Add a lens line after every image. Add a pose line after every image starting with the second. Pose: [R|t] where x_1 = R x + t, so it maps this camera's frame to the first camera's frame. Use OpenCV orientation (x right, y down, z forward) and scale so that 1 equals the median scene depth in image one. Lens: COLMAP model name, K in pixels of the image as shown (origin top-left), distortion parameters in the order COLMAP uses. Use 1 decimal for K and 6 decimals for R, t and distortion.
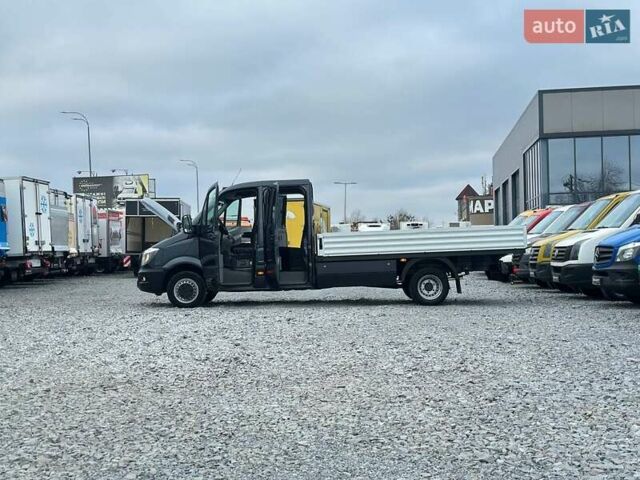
lens RADIAL K [[880.5, 0, 321.4], [0, 880.5, 237.4], [0, 0, 1]] dist [0.131889, 0.000000]
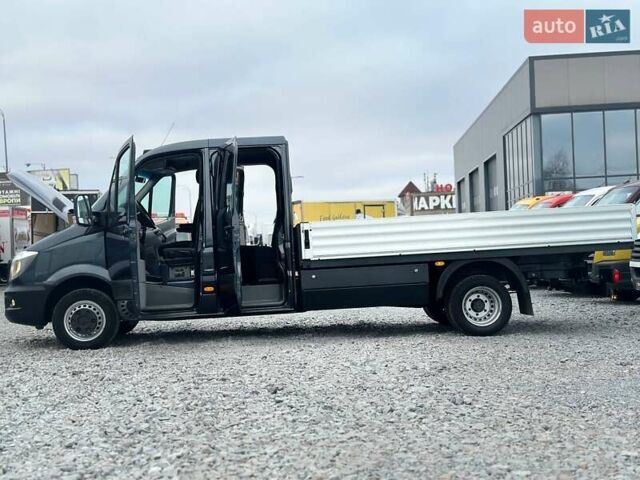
lens RADIAL K [[880.5, 0, 319.1], [0, 880.5, 241.7], [0, 0, 1]] dist [0.131889, 0.000000]
pose [[0.997500, -0.016642, 0.068682, -0.032133], [0.016335, 0.999854, 0.005026, 0.005600], [-0.068755, -0.003892, 0.997626, 0.361663]]
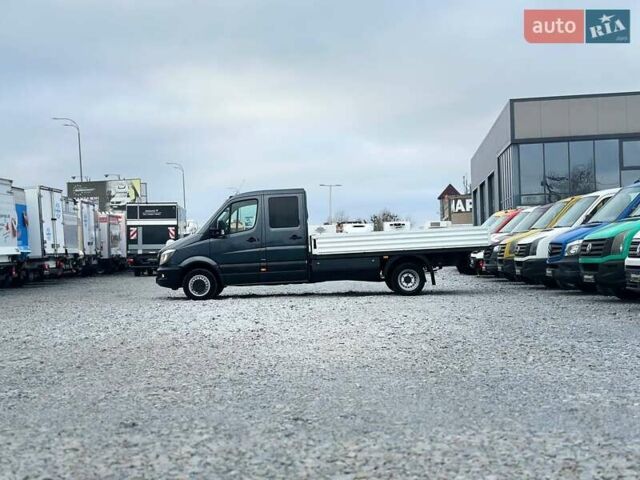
lens RADIAL K [[880.5, 0, 317.9], [0, 880.5, 242.7], [0, 0, 1]] dist [0.131889, 0.000000]
pose [[0.999832, -0.011320, 0.014385, -0.012586], [0.011234, 0.999919, 0.006016, -0.001152], [-0.014452, -0.005853, 0.999878, -0.155558]]
